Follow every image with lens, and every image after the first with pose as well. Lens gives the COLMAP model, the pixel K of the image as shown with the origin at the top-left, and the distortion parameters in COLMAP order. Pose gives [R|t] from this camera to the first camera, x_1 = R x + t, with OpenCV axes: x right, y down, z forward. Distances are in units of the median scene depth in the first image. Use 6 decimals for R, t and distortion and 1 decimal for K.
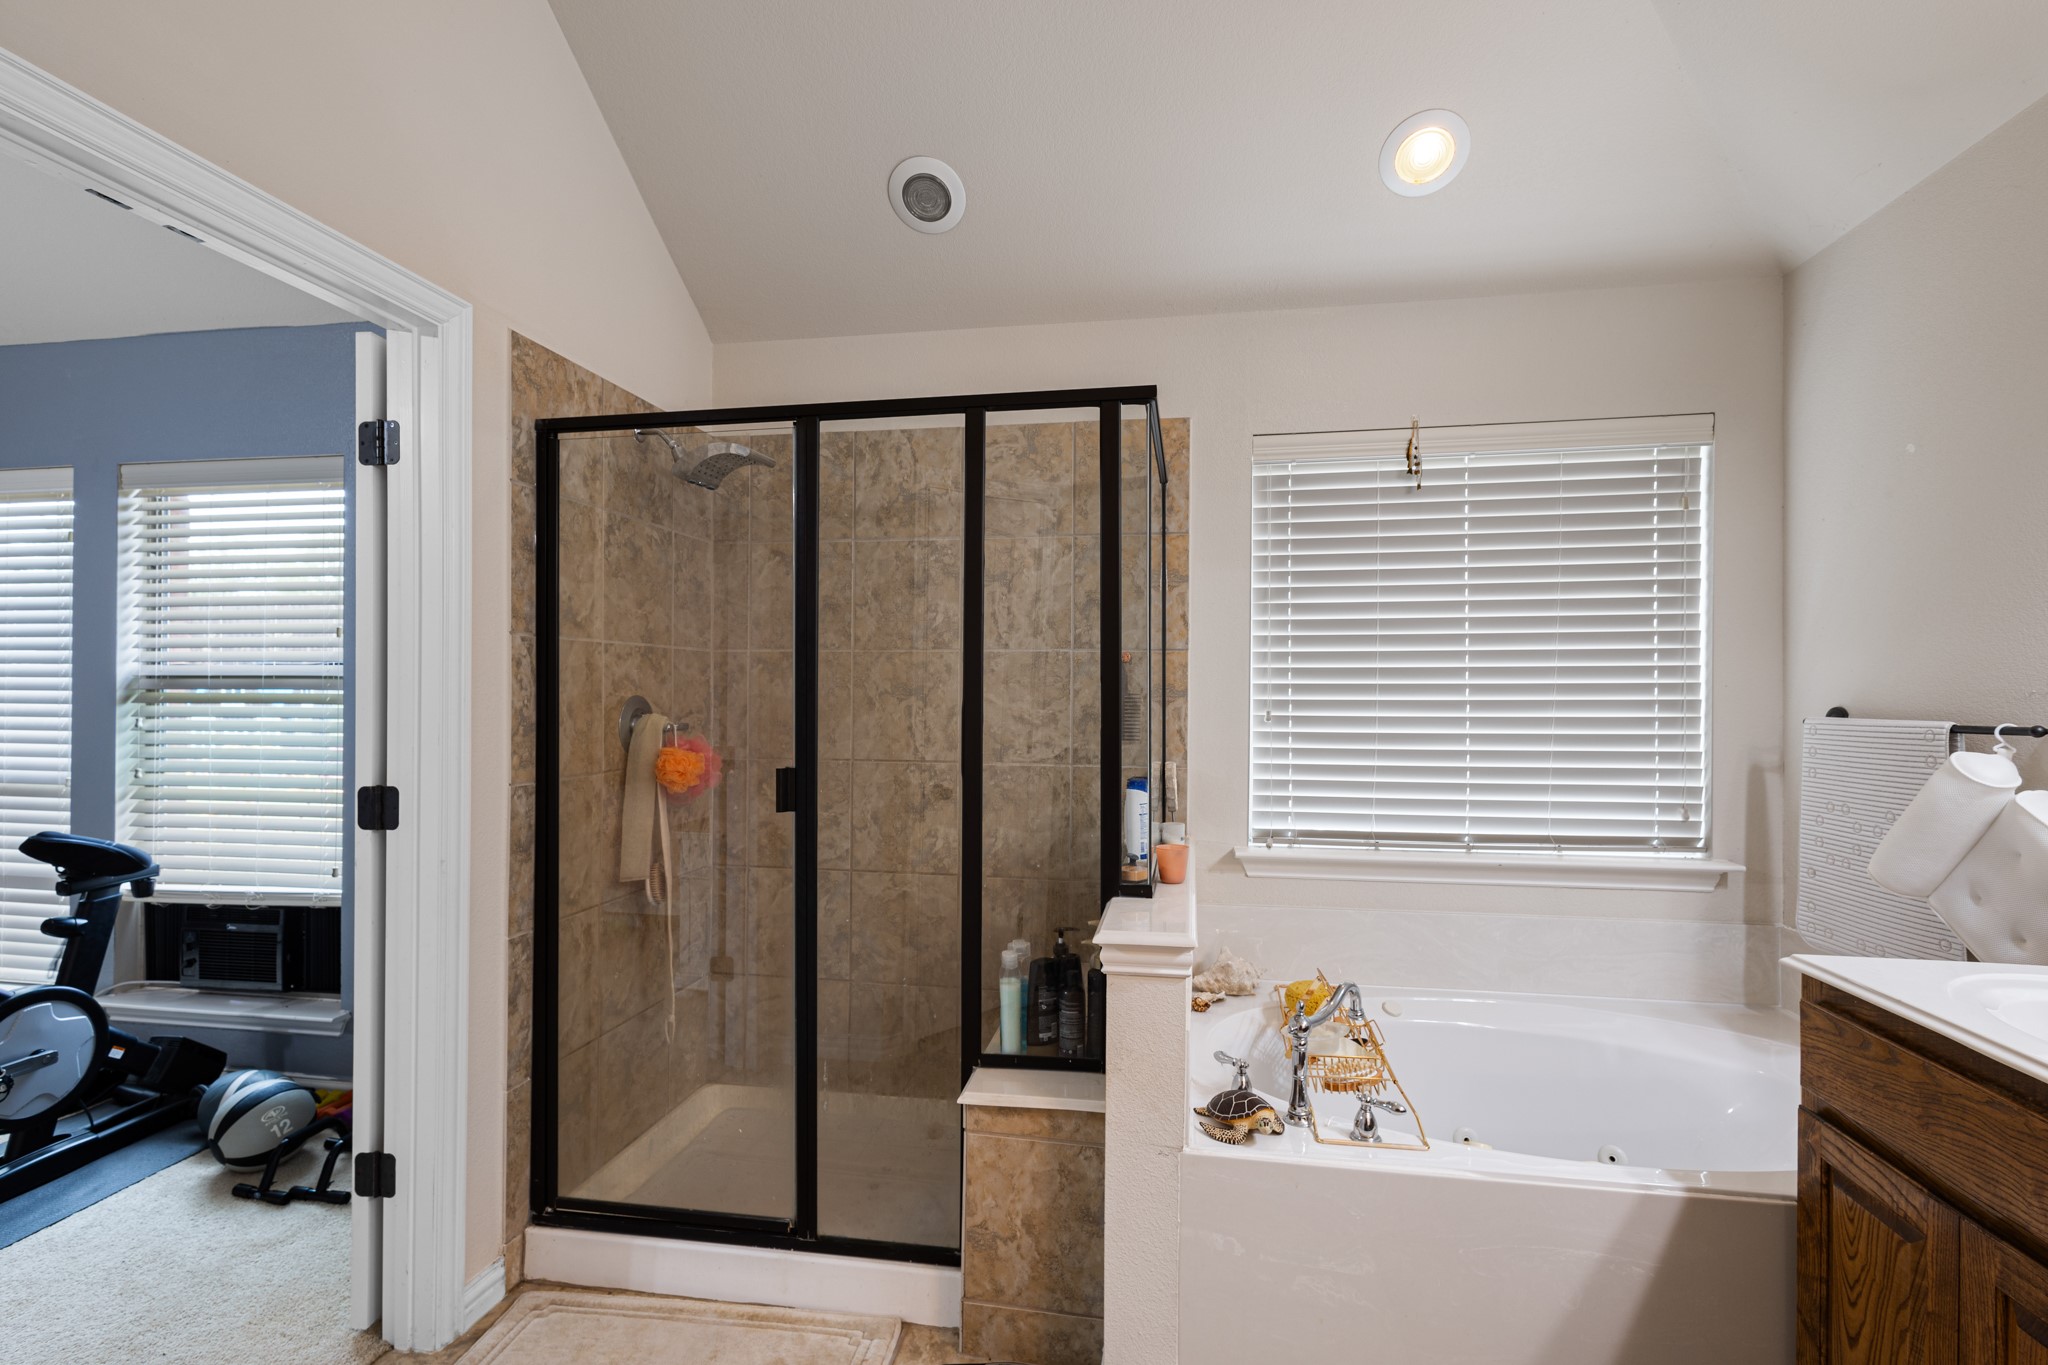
lens RADIAL K [[954.9, 0, 1021.9], [0, 954.9, 685.3], [0, 0, 1]] dist [0.011667, -0.001297]
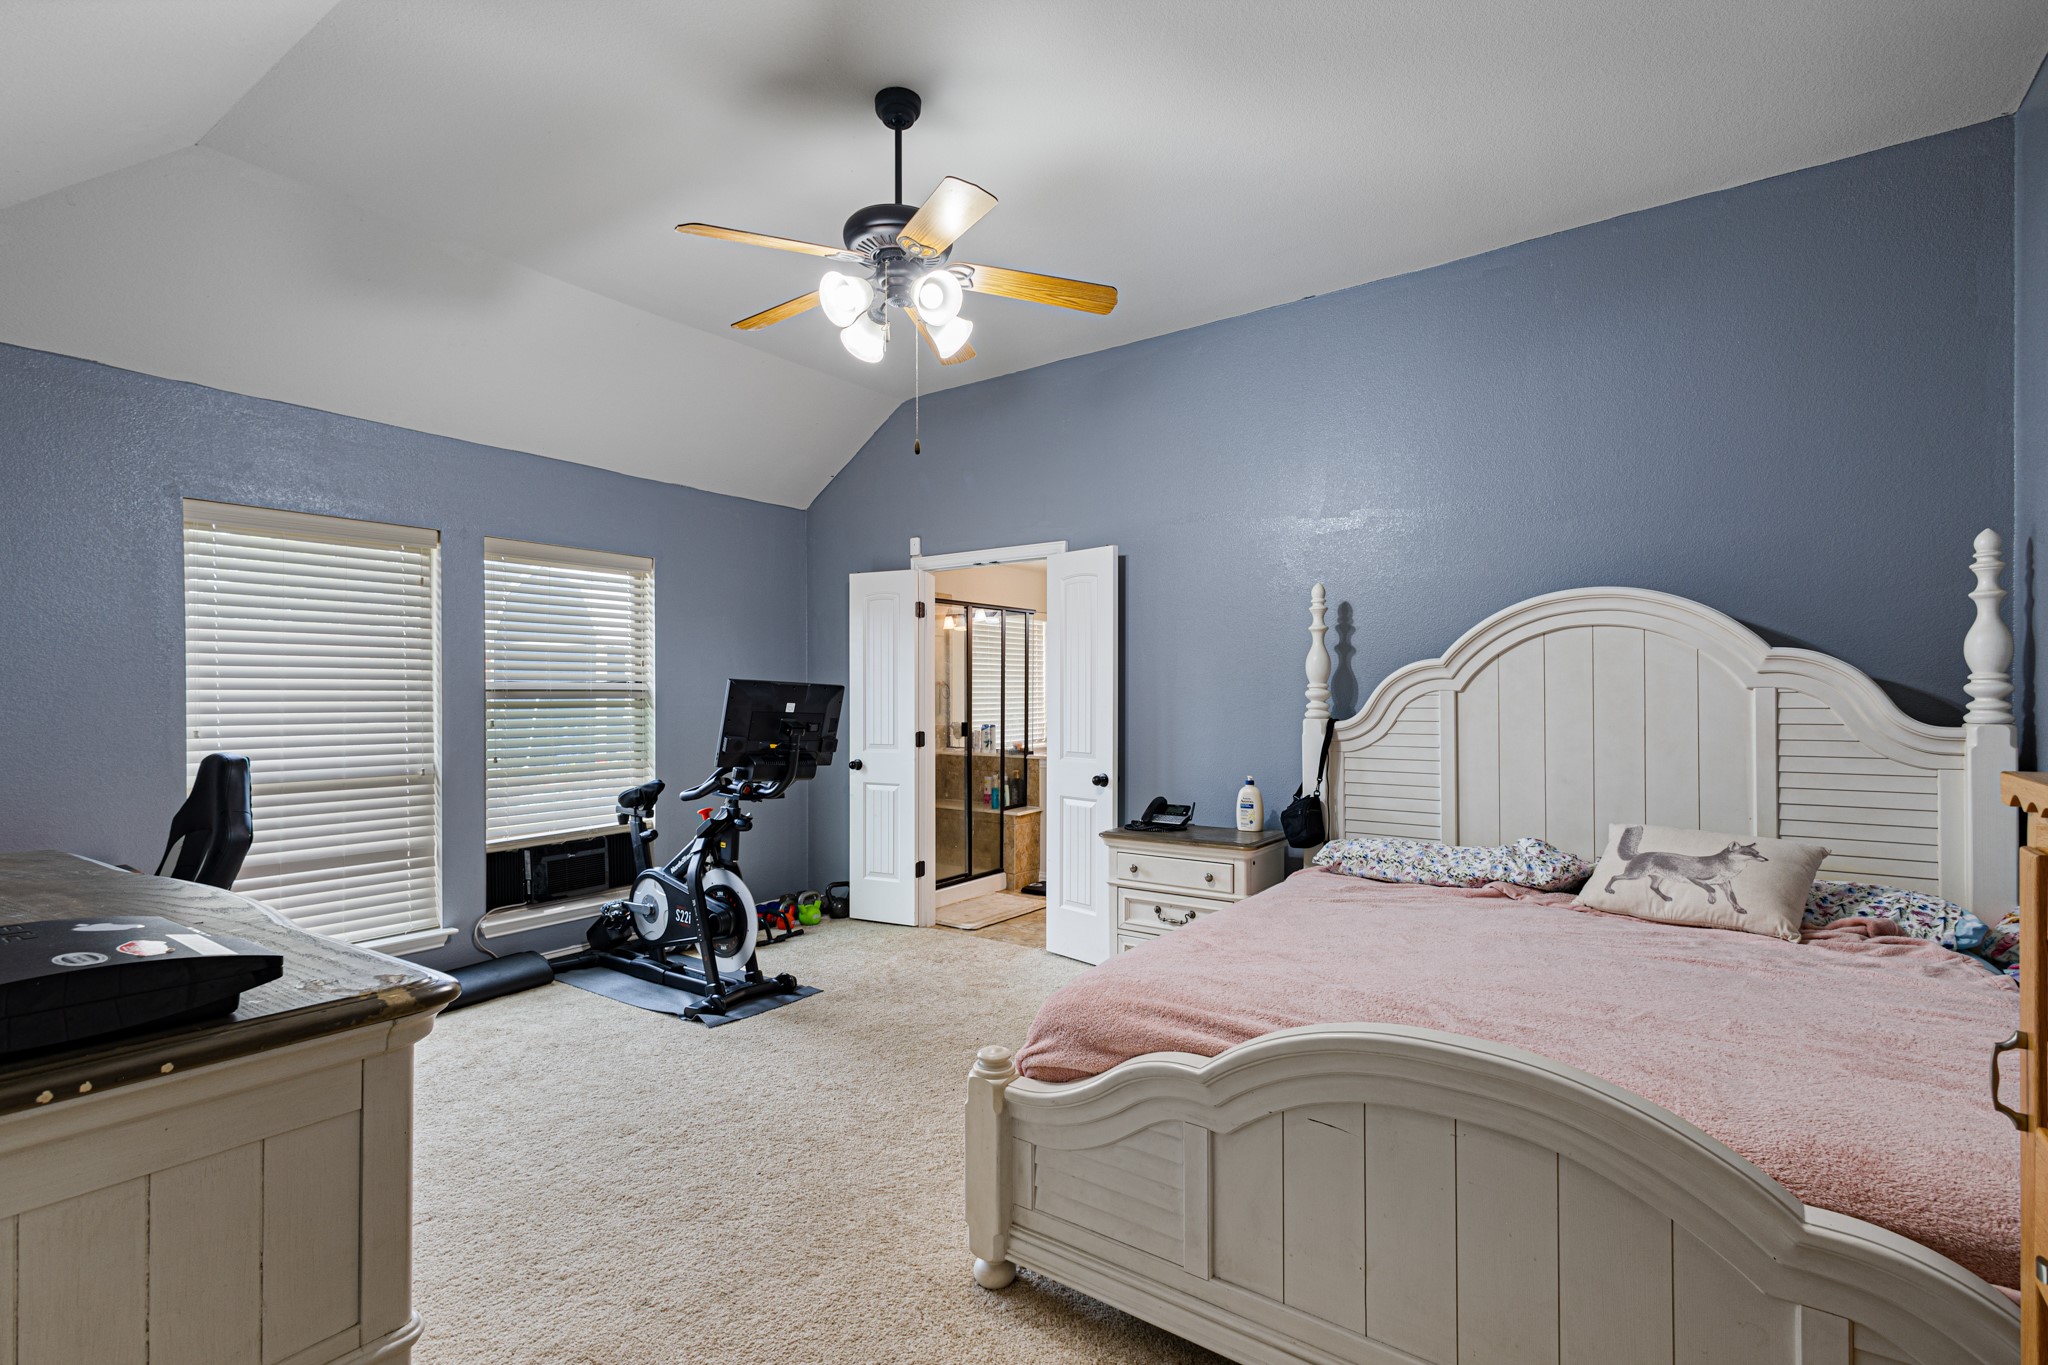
lens RADIAL K [[954.9, 0, 1038.8], [0, 954.9, 686.3], [0, 0, 1]] dist [0.011667, -0.001297]
pose [[0.416006, 0.002076, 0.909360, -2.123324], [-0.004419, 0.999990, -0.000262, -0.020162], [-0.909351, -0.003910, 0.416011, -0.333024]]
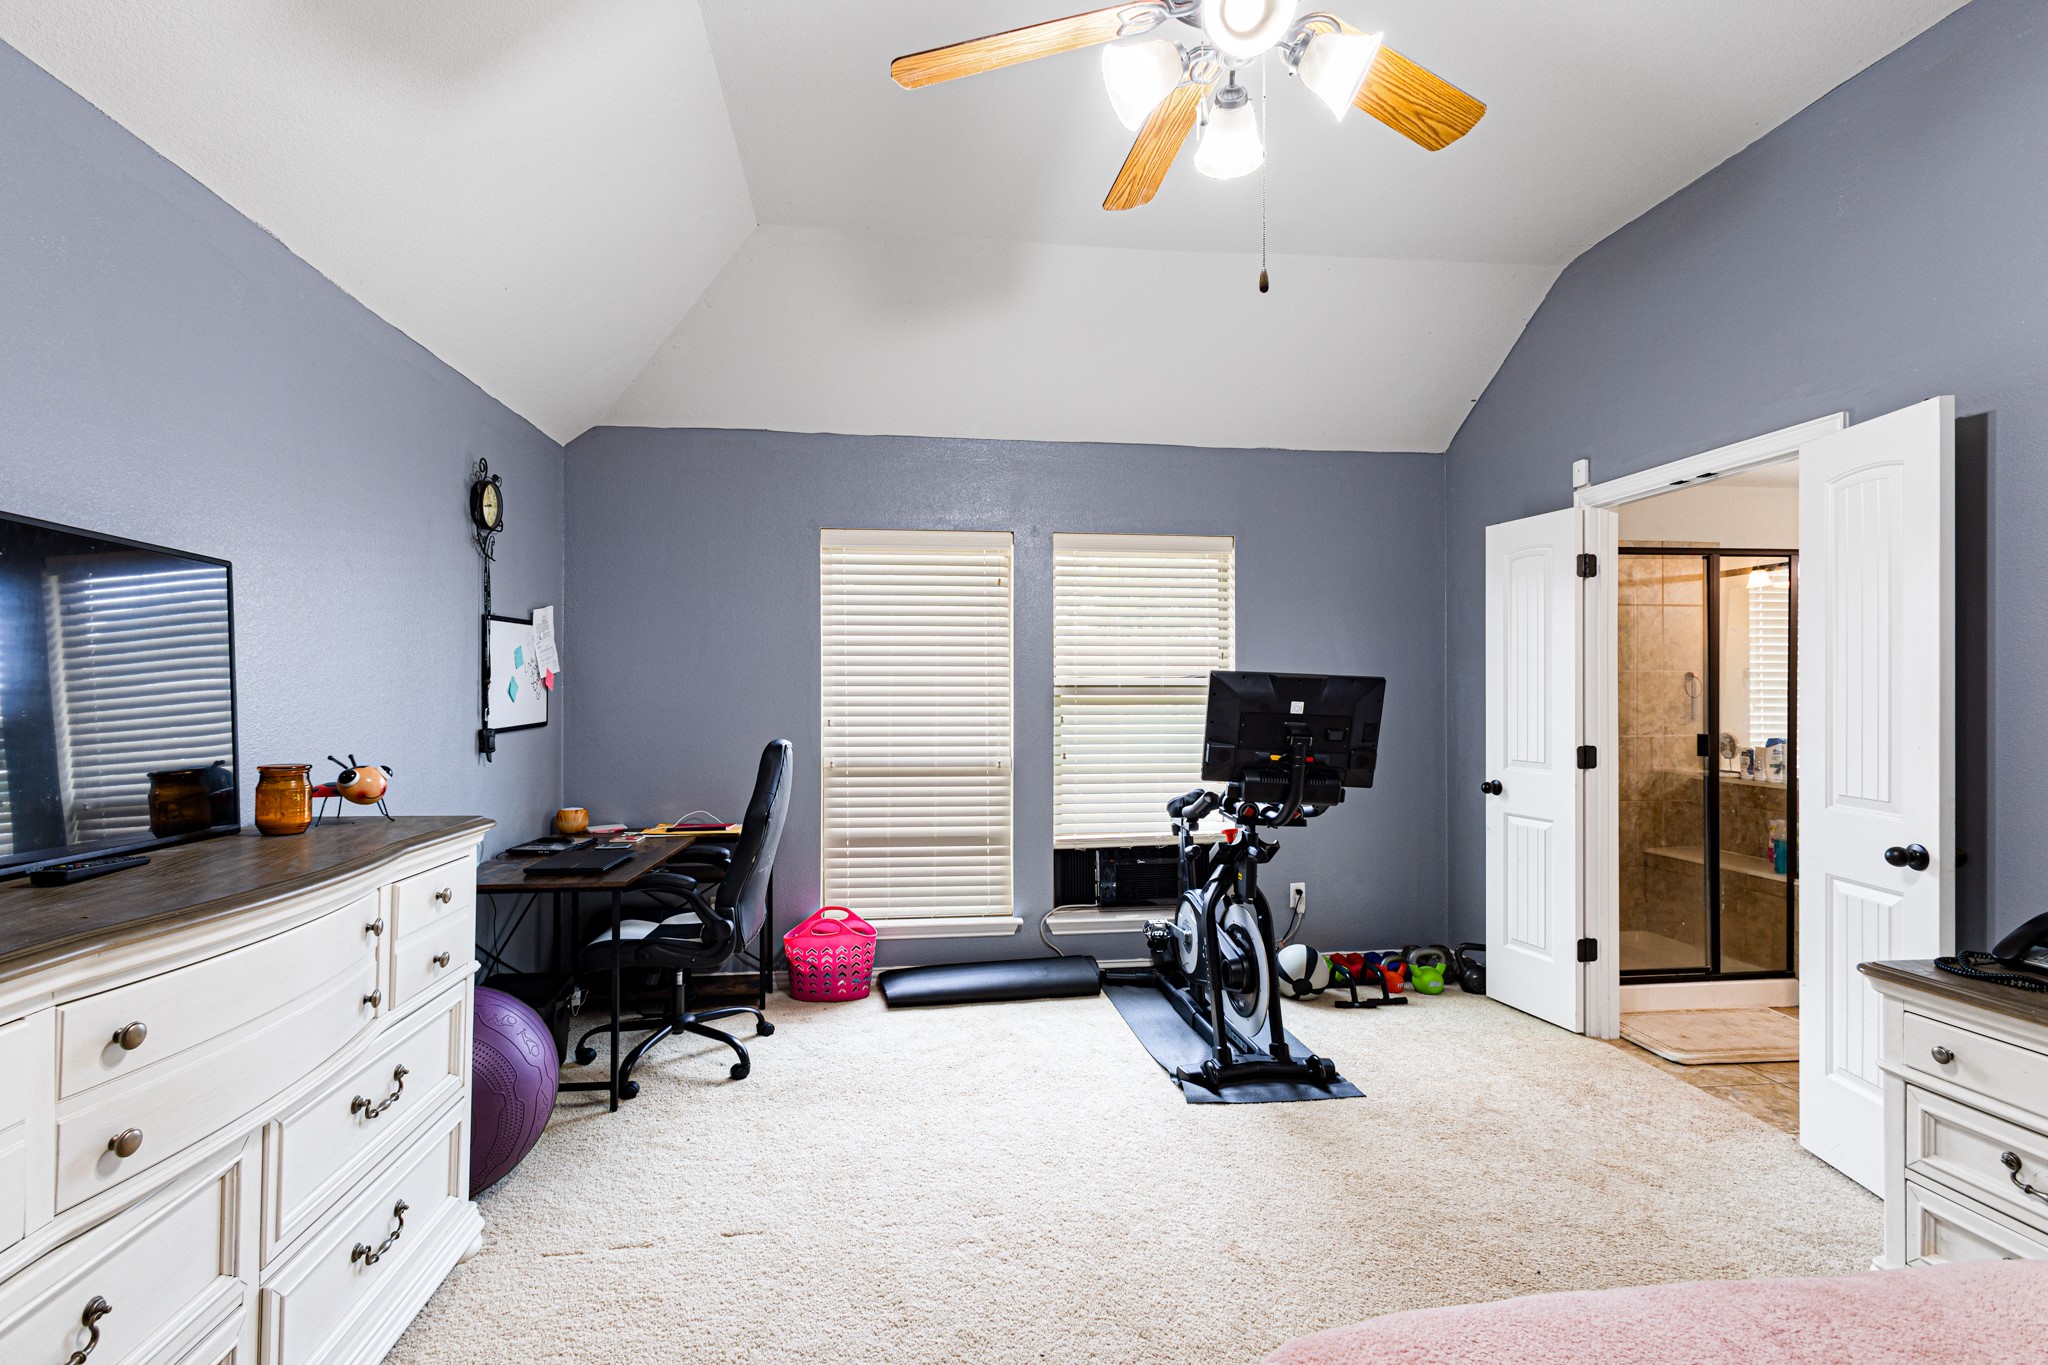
lens RADIAL K [[954.9, 0, 1008.2], [0, 954.9, 685.0], [0, 0, 1]] dist [0.011667, -0.001297]
pose [[0.956699, -0.002151, 0.291070, -1.600443], [0.001783, 0.999997, 0.001528, -0.014617], [-0.291073, -0.000943, 0.956701, -0.333730]]
